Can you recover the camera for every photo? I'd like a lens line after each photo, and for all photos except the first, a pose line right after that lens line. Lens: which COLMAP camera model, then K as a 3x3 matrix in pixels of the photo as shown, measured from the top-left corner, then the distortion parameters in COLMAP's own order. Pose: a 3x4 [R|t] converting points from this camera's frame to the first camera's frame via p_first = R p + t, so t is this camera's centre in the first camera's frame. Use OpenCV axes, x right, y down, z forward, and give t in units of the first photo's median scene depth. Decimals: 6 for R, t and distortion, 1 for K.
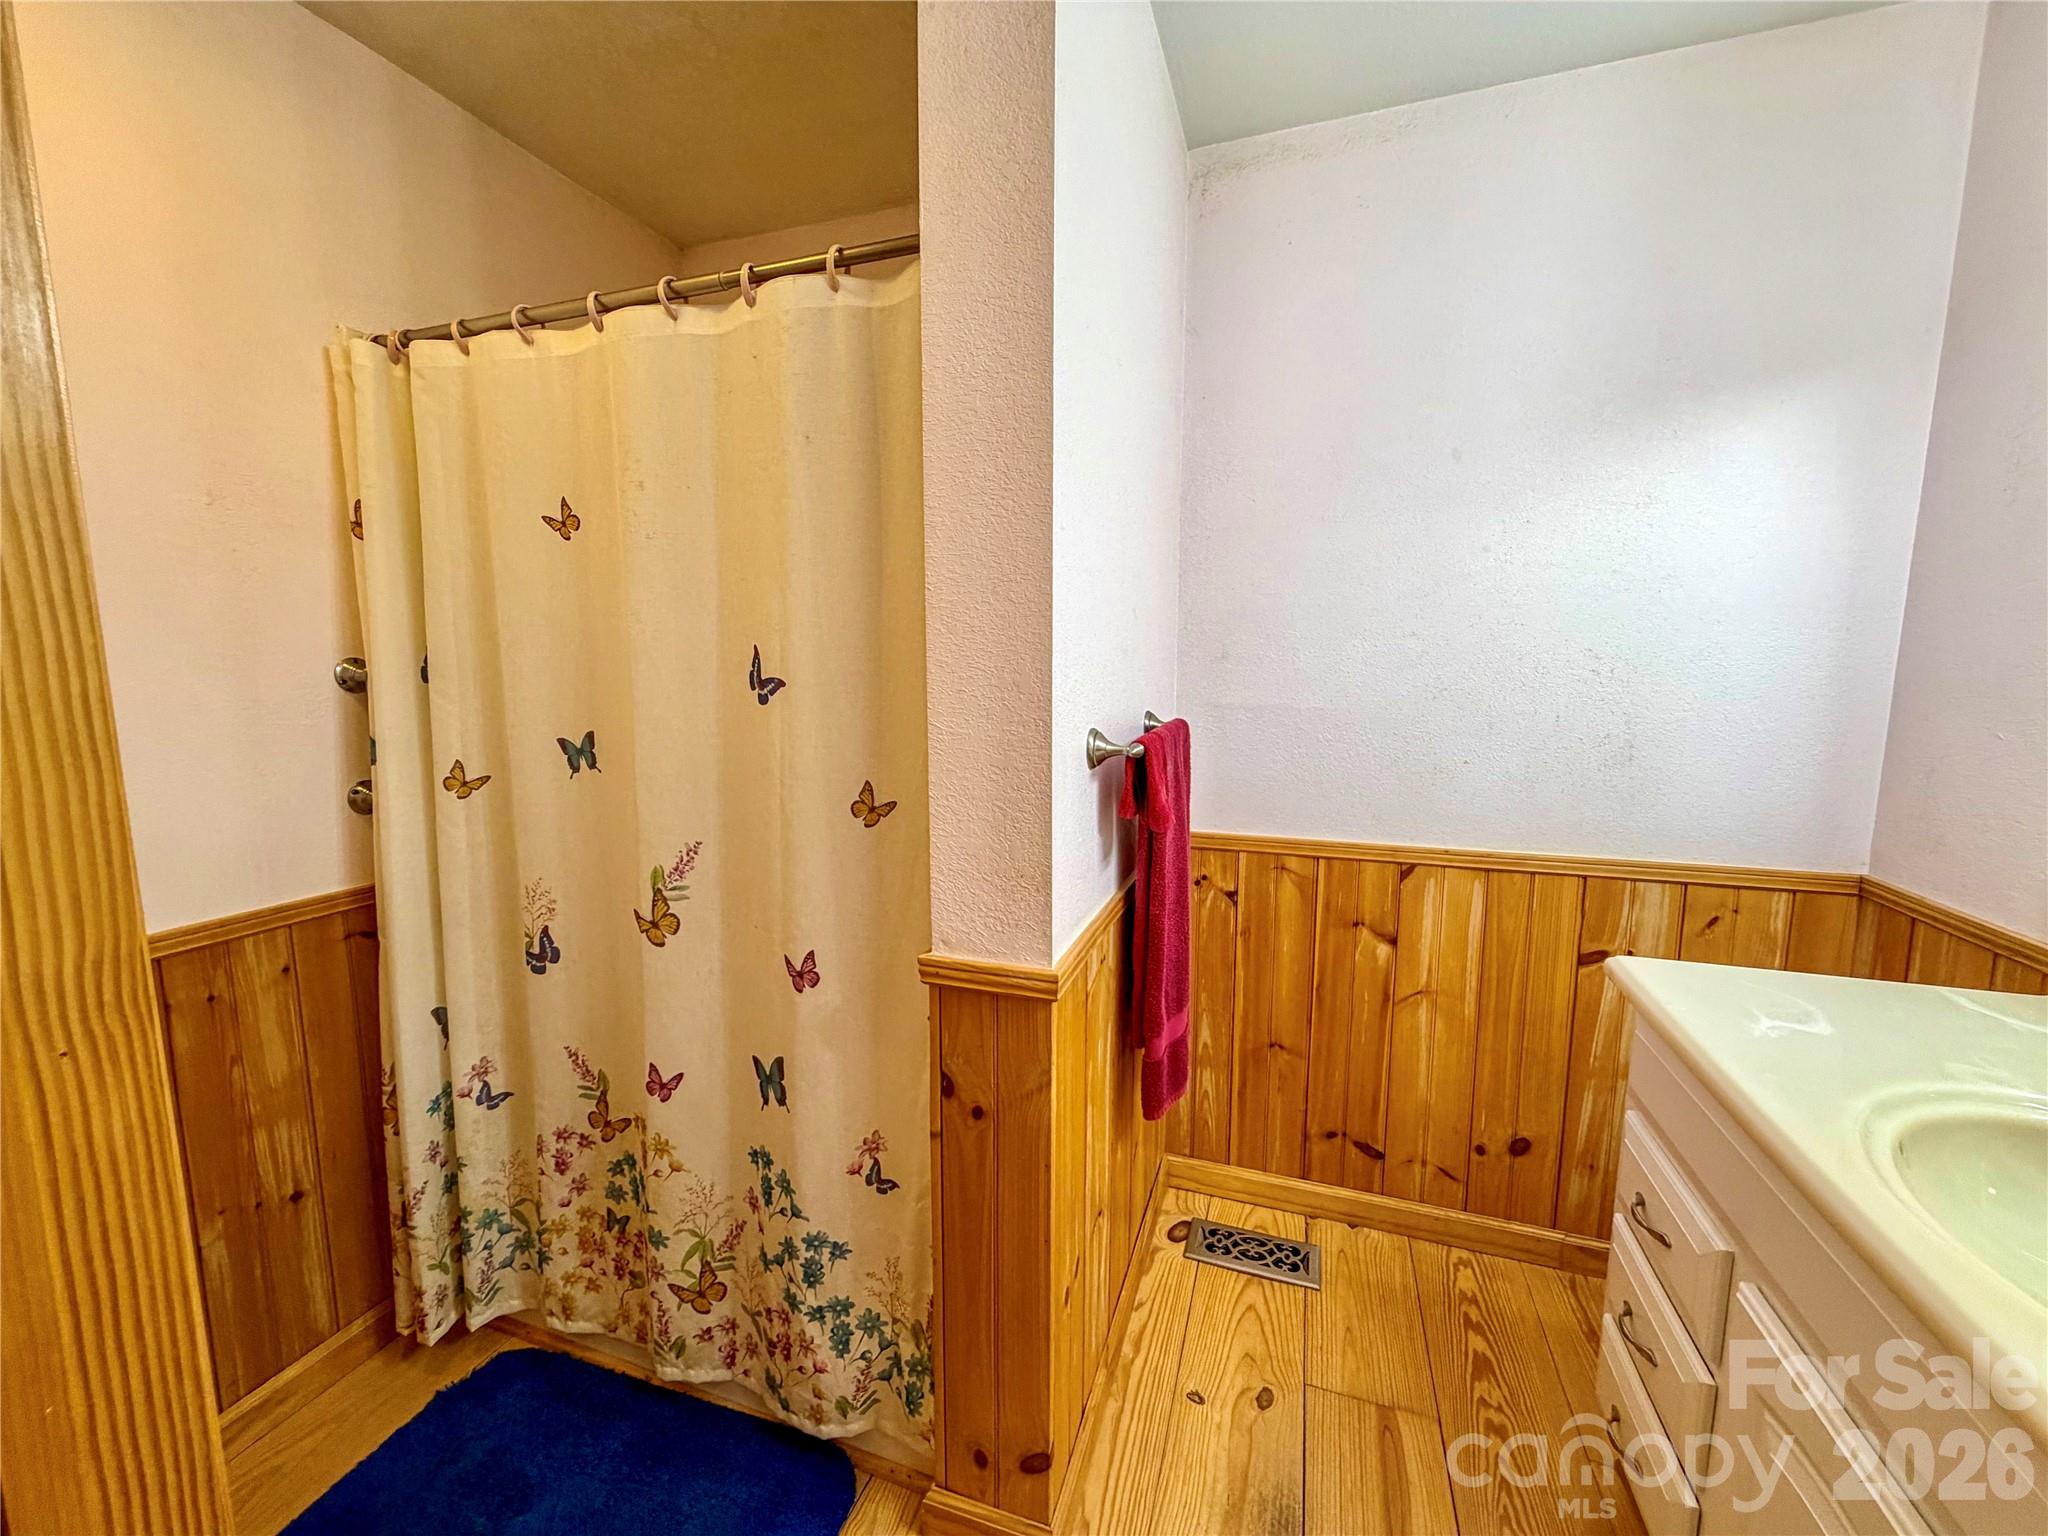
lens RADIAL K [[814.2, 0, 1026.9], [0, 814.2, 764.8], [0, 0, 1]] dist [0.000952, -0.000356]
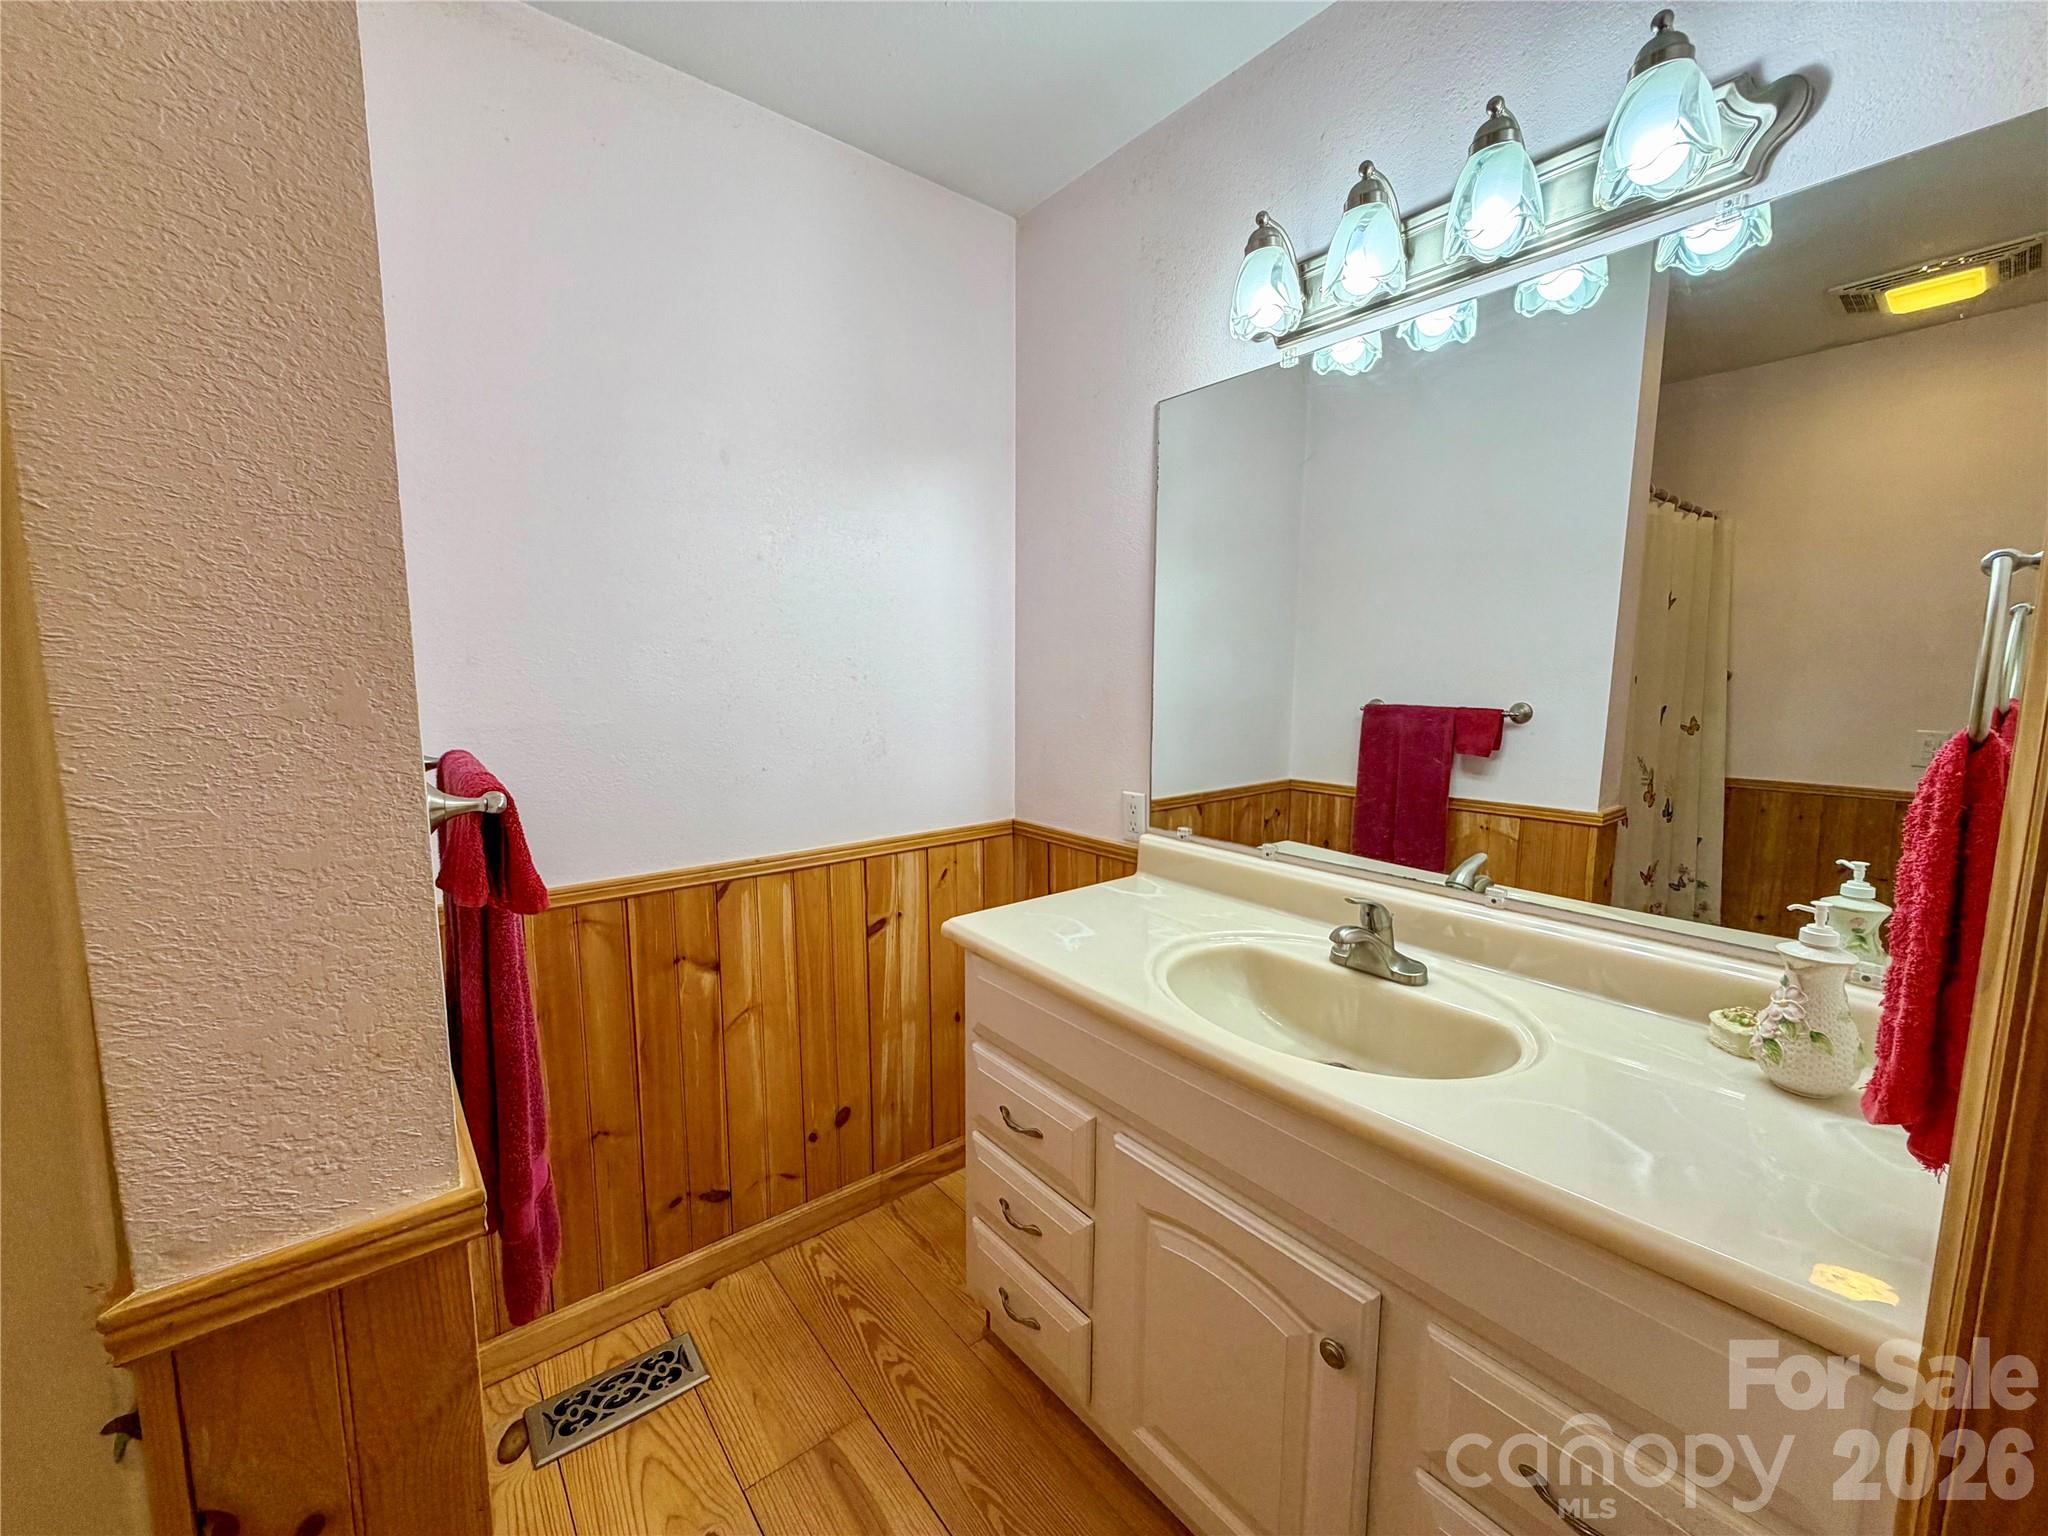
lens RADIAL K [[814.2, 0, 1020.1], [0, 814.2, 768.5], [0, 0, 1]] dist [0.000952, -0.000356]
pose [[0.534900, -0.104012, 0.838489, -0.127578], [0.107691, 0.992693, 0.054440, -0.024044], [-0.838024, 0.061178, 0.542193, 0.187174]]
